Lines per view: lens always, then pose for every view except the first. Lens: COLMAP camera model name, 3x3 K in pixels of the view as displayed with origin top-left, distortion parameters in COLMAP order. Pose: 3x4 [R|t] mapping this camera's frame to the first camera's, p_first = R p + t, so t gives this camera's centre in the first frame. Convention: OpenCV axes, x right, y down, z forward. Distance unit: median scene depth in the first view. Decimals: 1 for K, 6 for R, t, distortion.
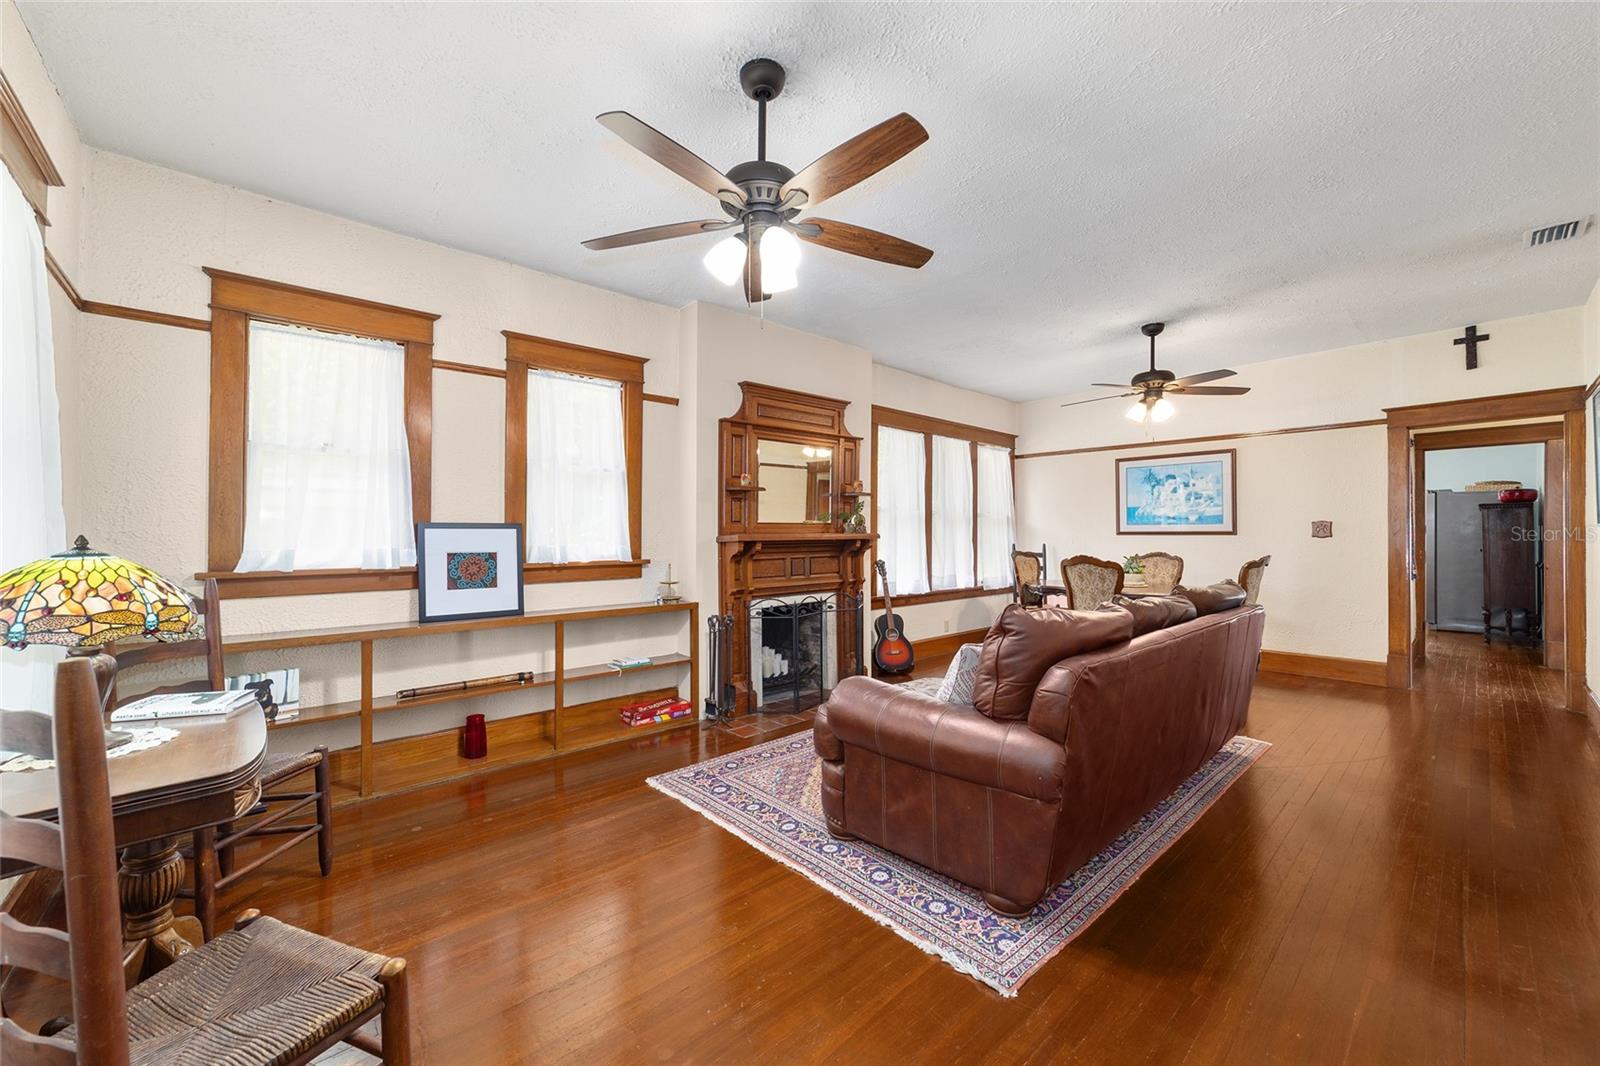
lens RADIAL K [[614.4, 0, 796.0], [0, 614.4, 534.0], [0, 0, 1]] dist [-0.014225, 0.006025]
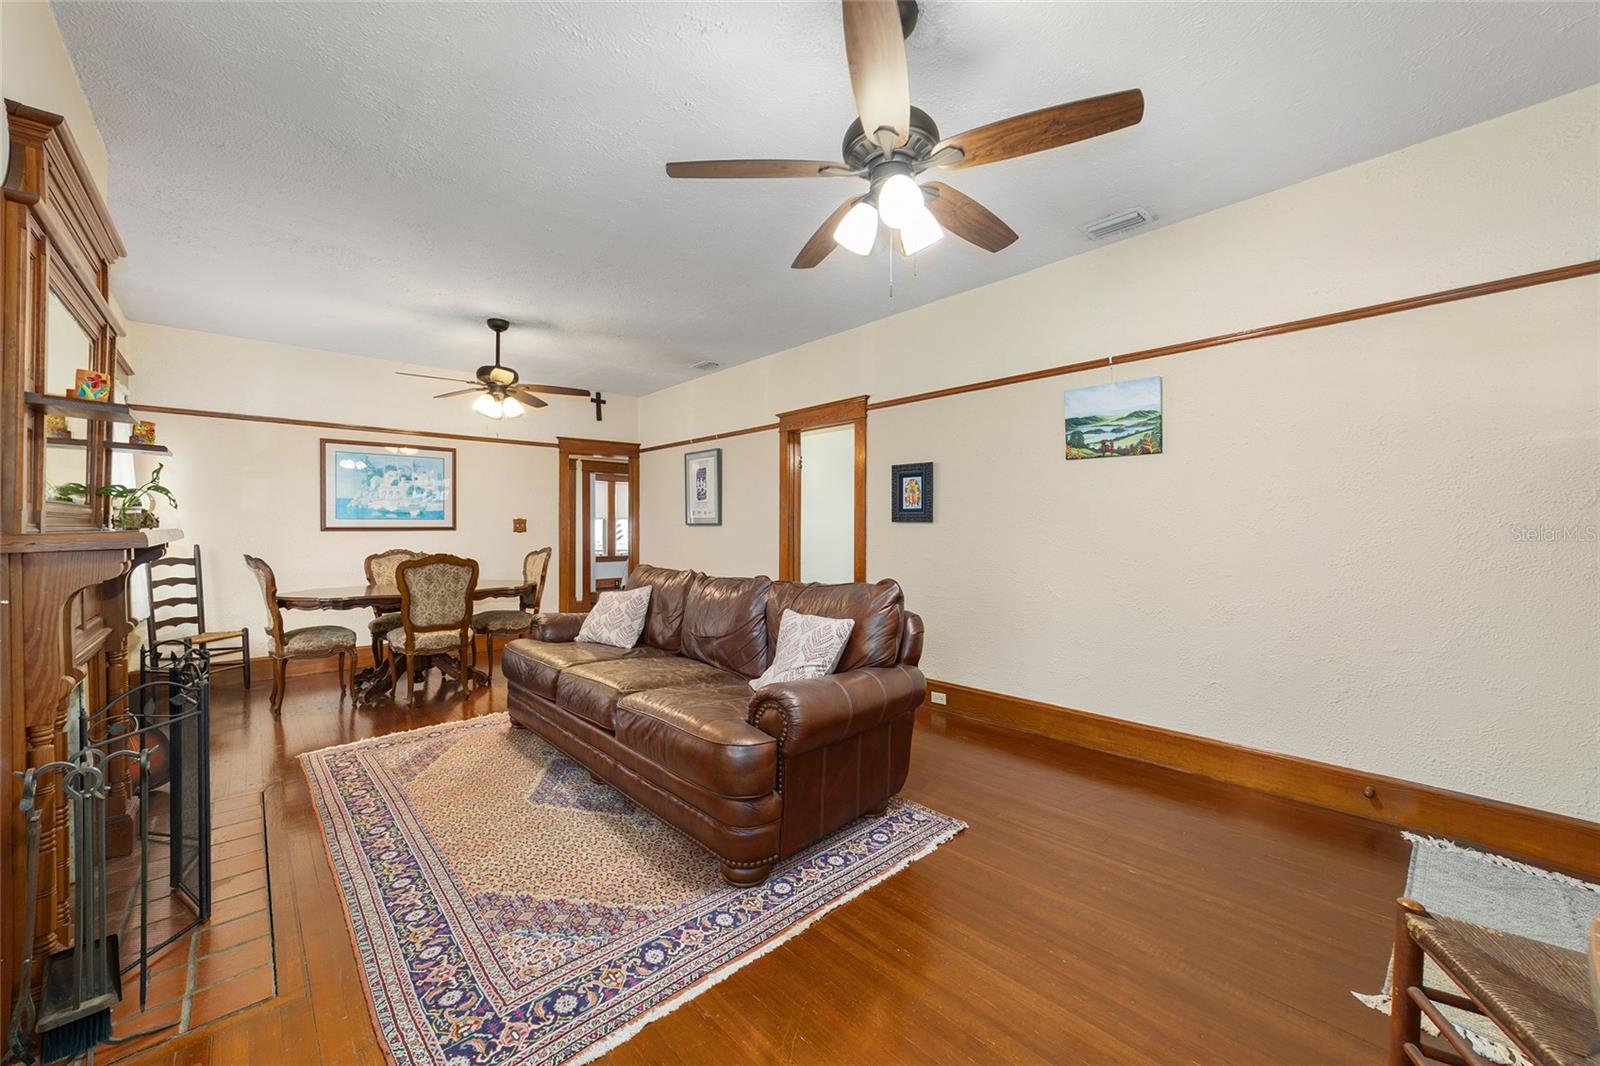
lens RADIAL K [[614.4, 0, 800.9], [0, 614.4, 530.9], [0, 0, 1]] dist [-0.014225, 0.006025]
pose [[-0.019740, -0.003641, 0.999799, -0.587710], [0.002702, 0.999990, 0.003695, 0.000741], [-0.999802, 0.002774, -0.019730, 0.713496]]
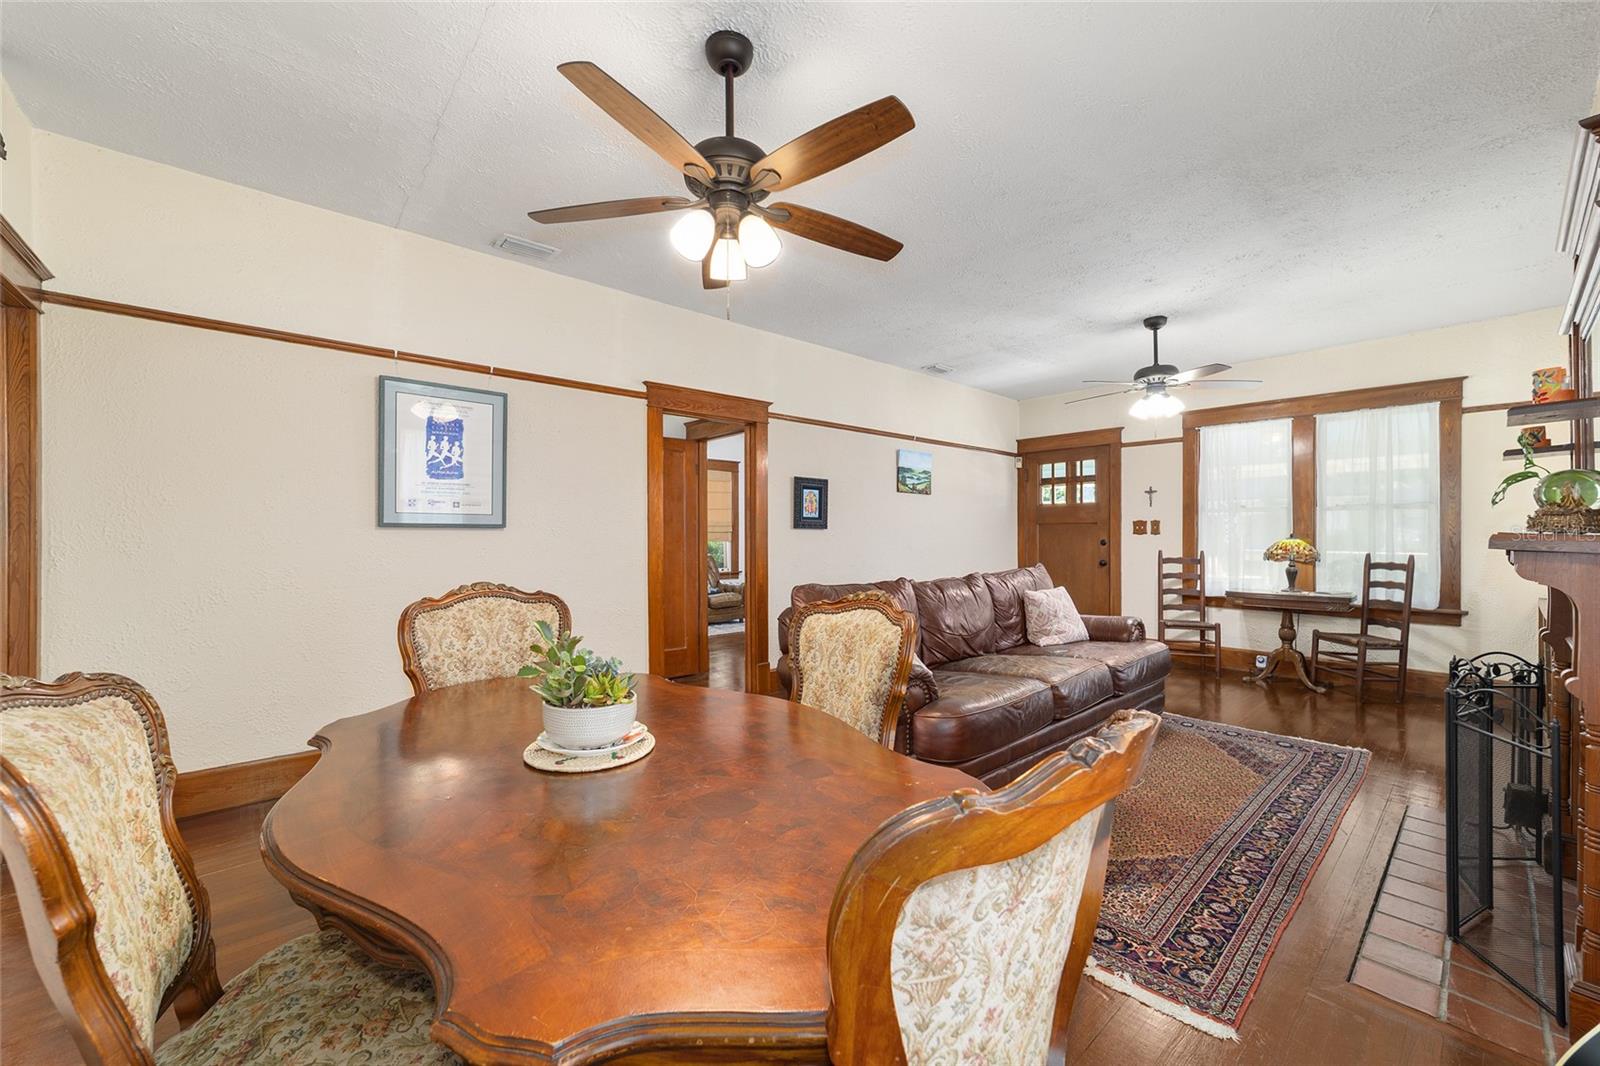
lens RADIAL K [[614.4, 0, 803.5], [0, 614.4, 536.6], [0, 0, 1]] dist [-0.014225, 0.006025]
pose [[-0.999997, 0.002519, 0.000137, 0.730155], [0.002520, 0.999991, 0.003526, 0.001684], [-0.000128, 0.003526, -0.999994, 1.954146]]
